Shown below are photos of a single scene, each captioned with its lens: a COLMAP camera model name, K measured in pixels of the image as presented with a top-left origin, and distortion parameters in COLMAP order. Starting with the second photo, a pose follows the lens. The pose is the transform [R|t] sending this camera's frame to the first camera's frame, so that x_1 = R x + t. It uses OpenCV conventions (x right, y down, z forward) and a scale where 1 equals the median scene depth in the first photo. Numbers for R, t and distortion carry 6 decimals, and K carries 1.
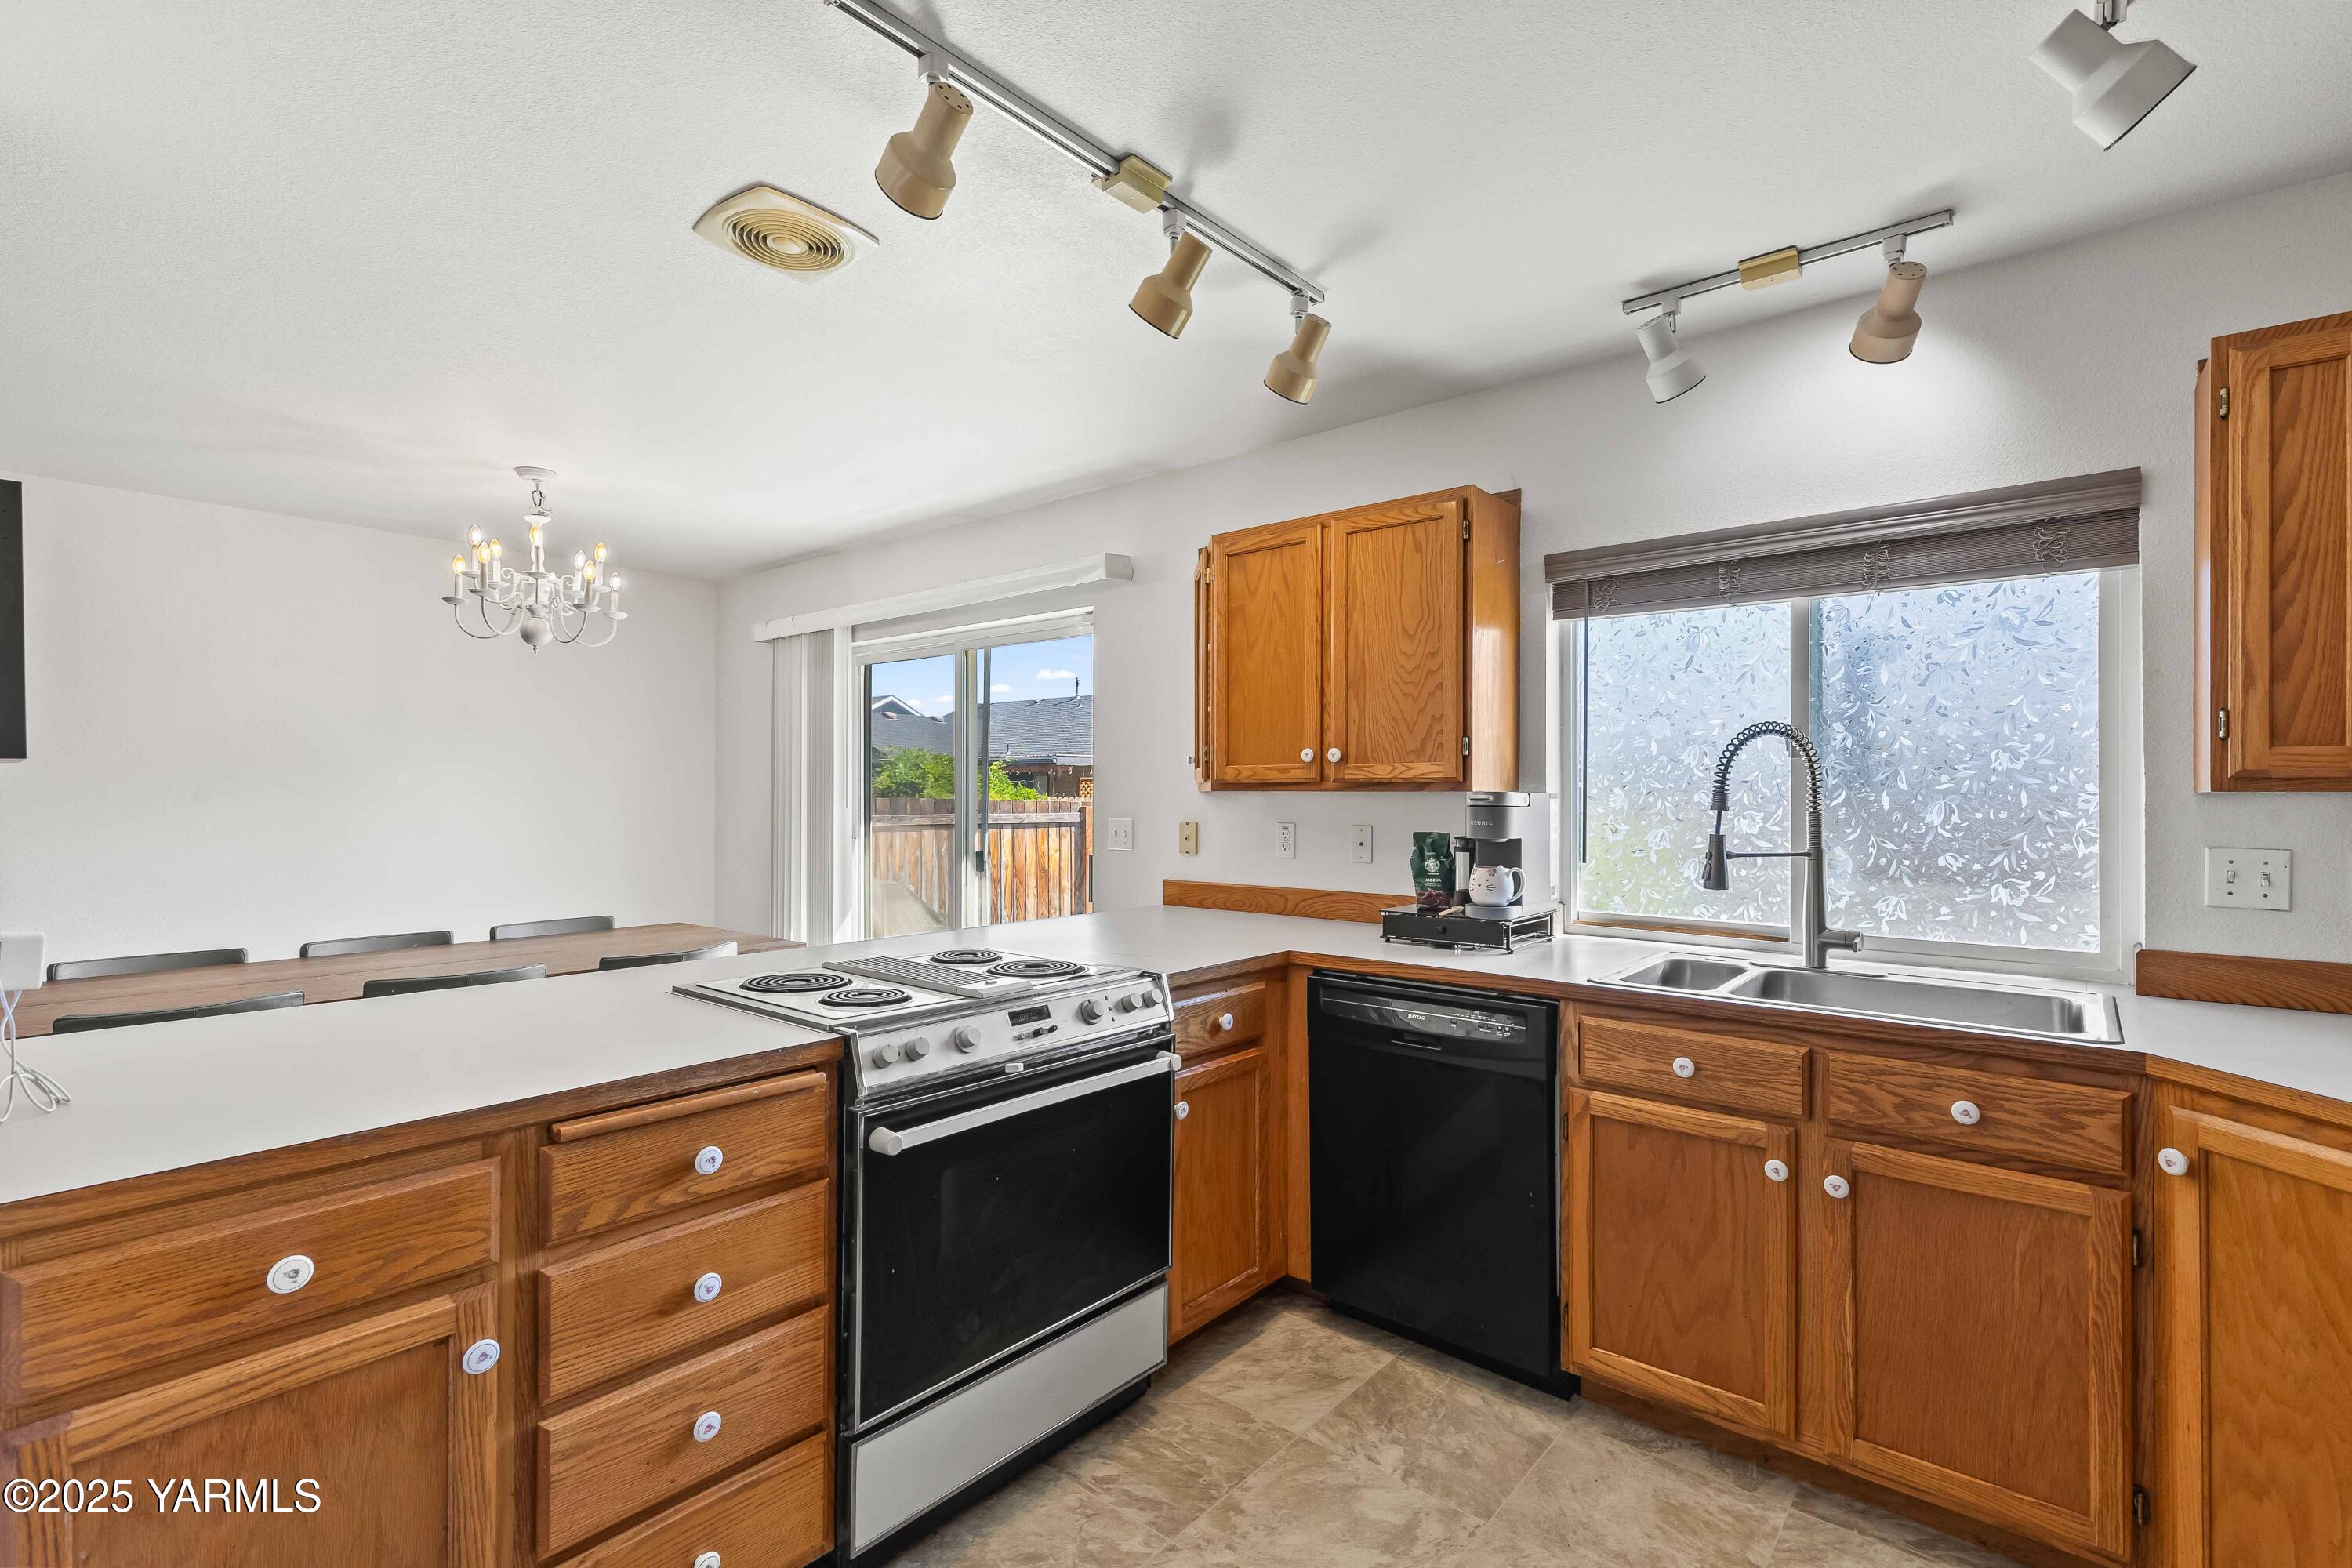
lens RADIAL K [[1067.9, 0, 1171.9], [0, 1067.9, 787.0], [0, 0, 1]] dist [0.005857, -0.001368]
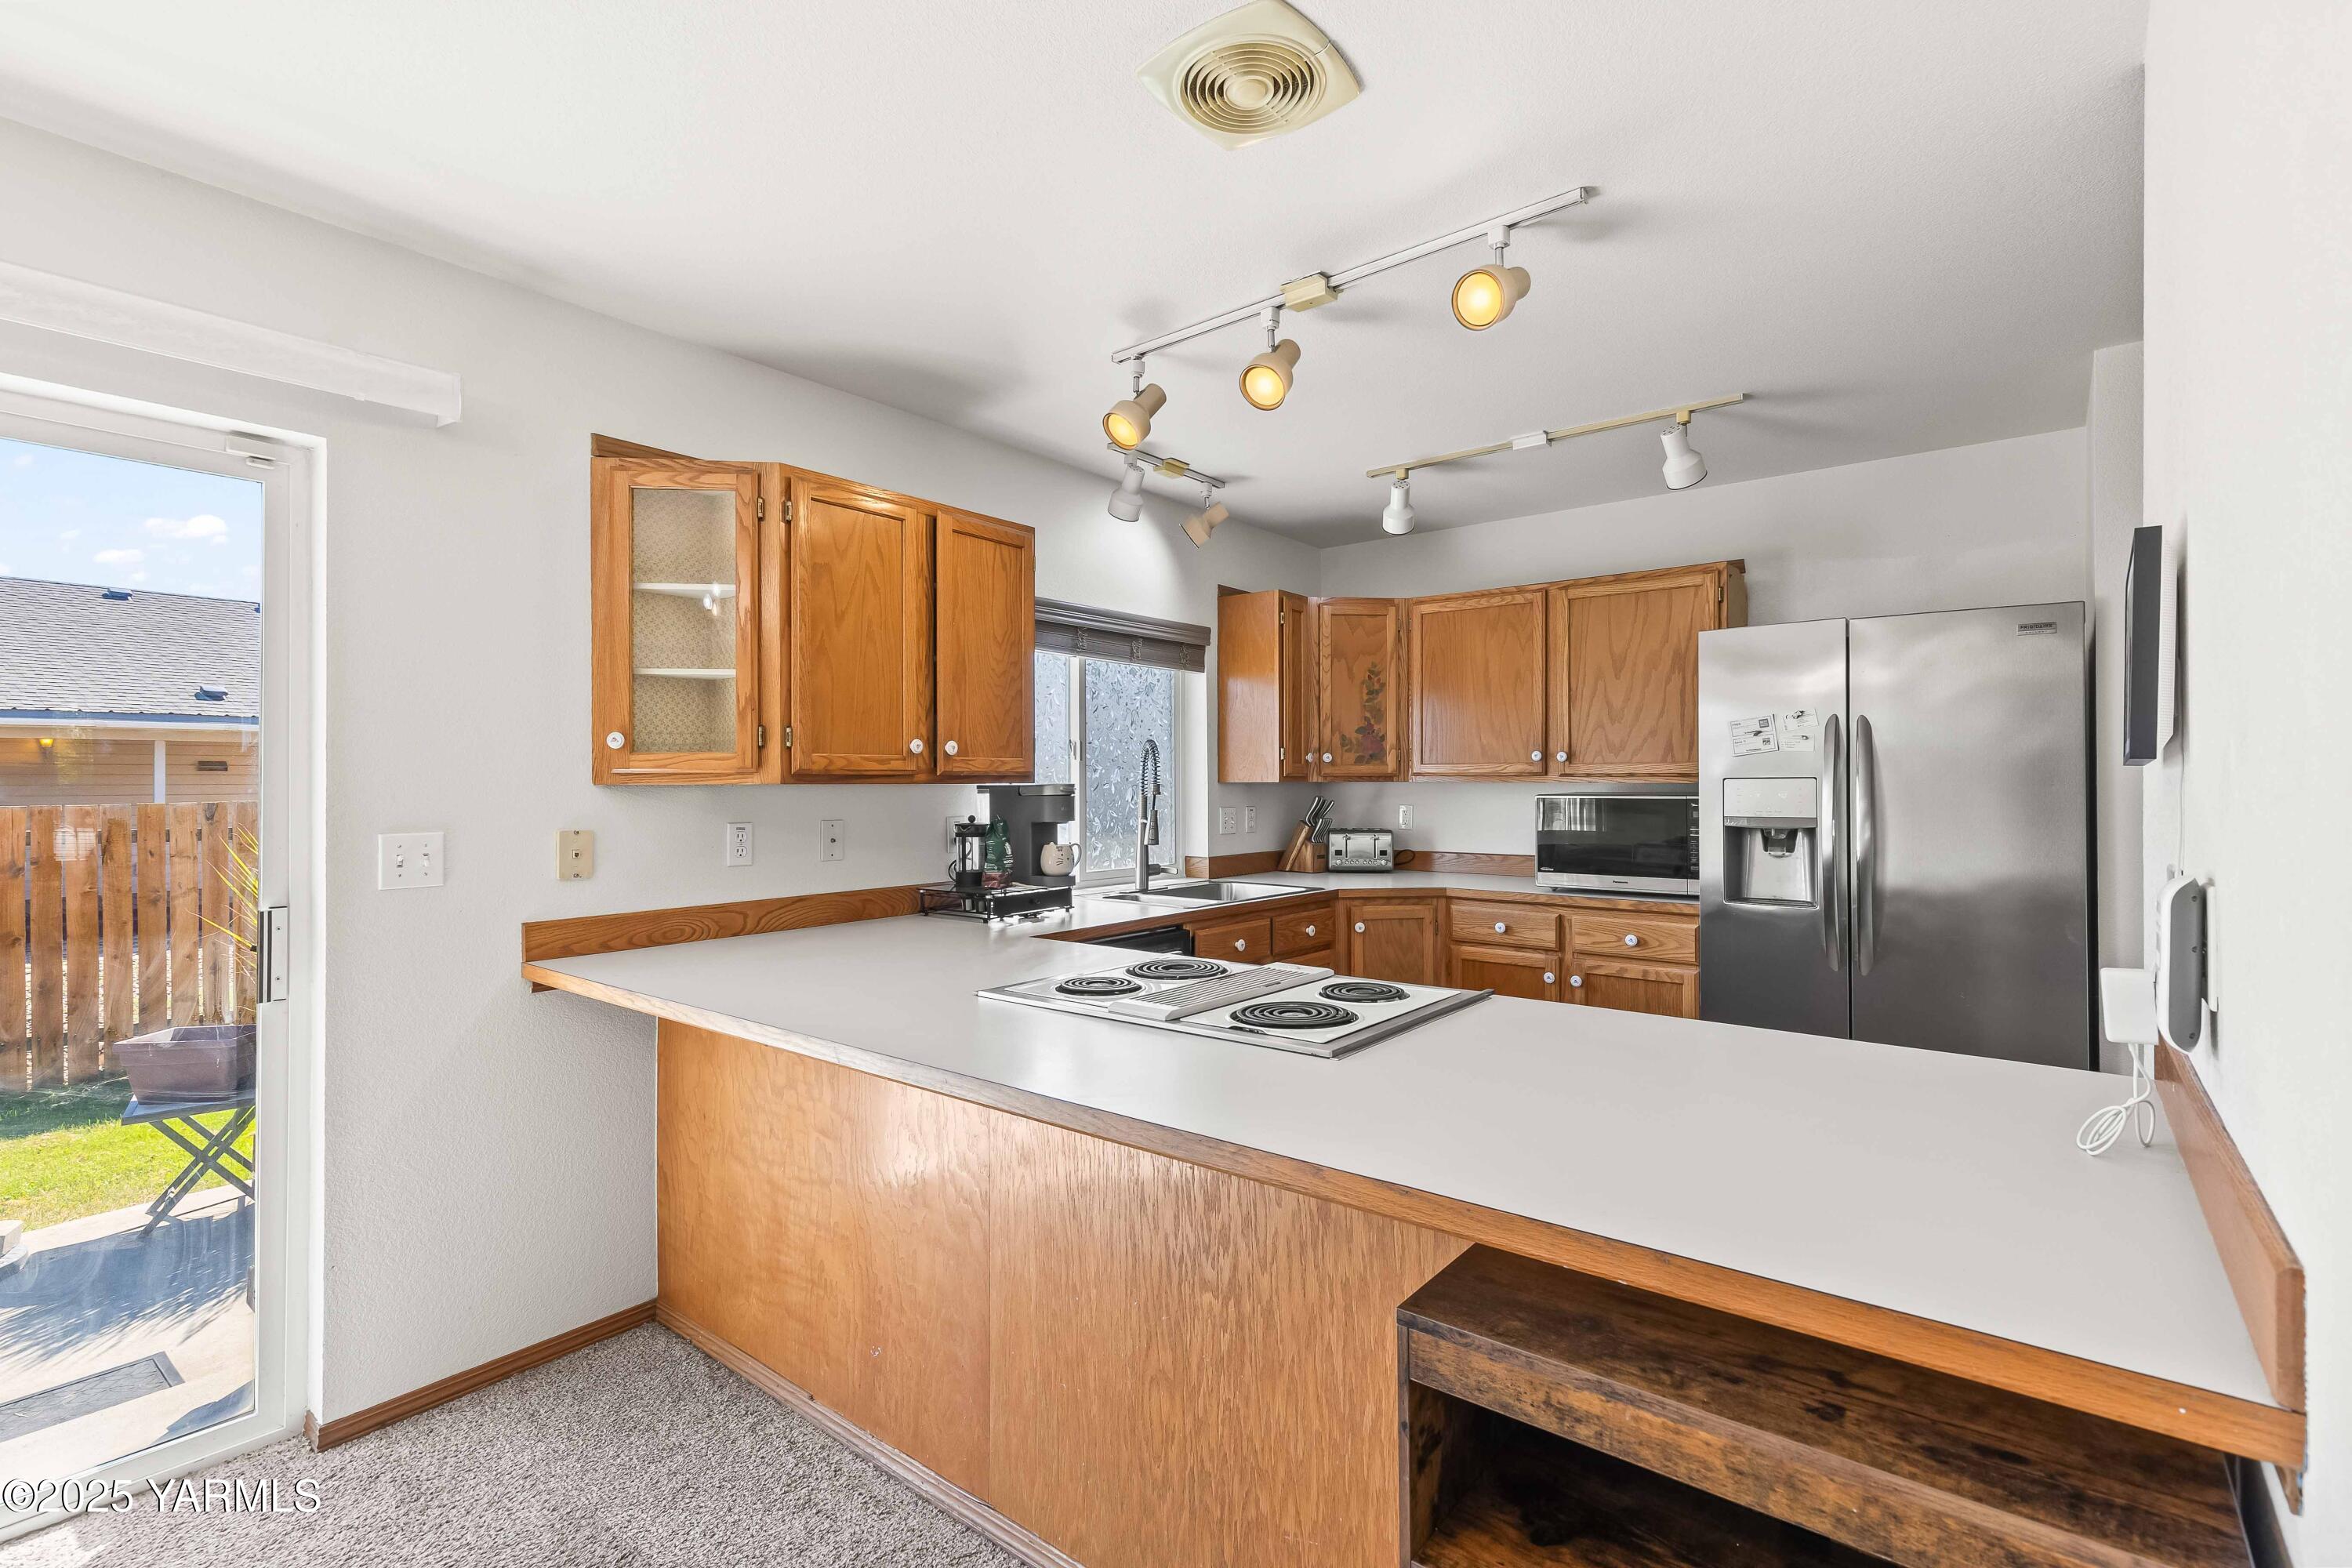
lens RADIAL K [[1067.9, 0, 1192.3], [0, 1067.9, 768.3], [0, 0, 1]] dist [0.005857, -0.001368]
pose [[-0.038927, 0.009256, 0.999199, -1.103856], [-0.003544, 0.999950, -0.009401, -0.002423], [-0.999236, -0.003907, -0.038893, 1.038512]]
